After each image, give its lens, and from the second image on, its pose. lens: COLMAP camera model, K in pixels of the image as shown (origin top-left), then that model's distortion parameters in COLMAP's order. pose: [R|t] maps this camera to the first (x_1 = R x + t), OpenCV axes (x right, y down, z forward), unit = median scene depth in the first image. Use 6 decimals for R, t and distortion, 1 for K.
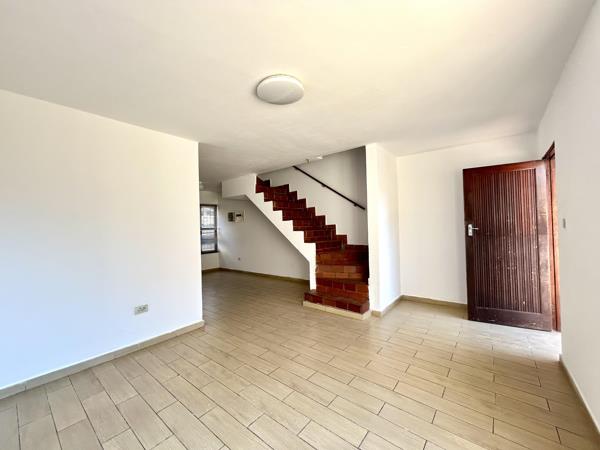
lens RADIAL K [[243.1, 0, 299.6], [0, 243.1, 222.6], [0, 0, 1]] dist [-0.004075, 0.000621]
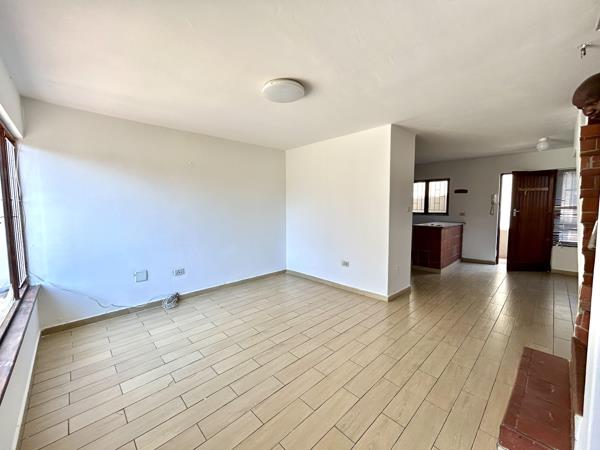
lens RADIAL K [[243.1, 0, 298.9], [0, 243.1, 225.1], [0, 0, 1]] dist [-0.004075, 0.000621]
pose [[-0.110623, 0.110800, -0.987667, 0.931074], [0.028101, 0.993718, 0.108332, -0.049345], [0.993465, -0.015771, -0.113041, 1.024952]]
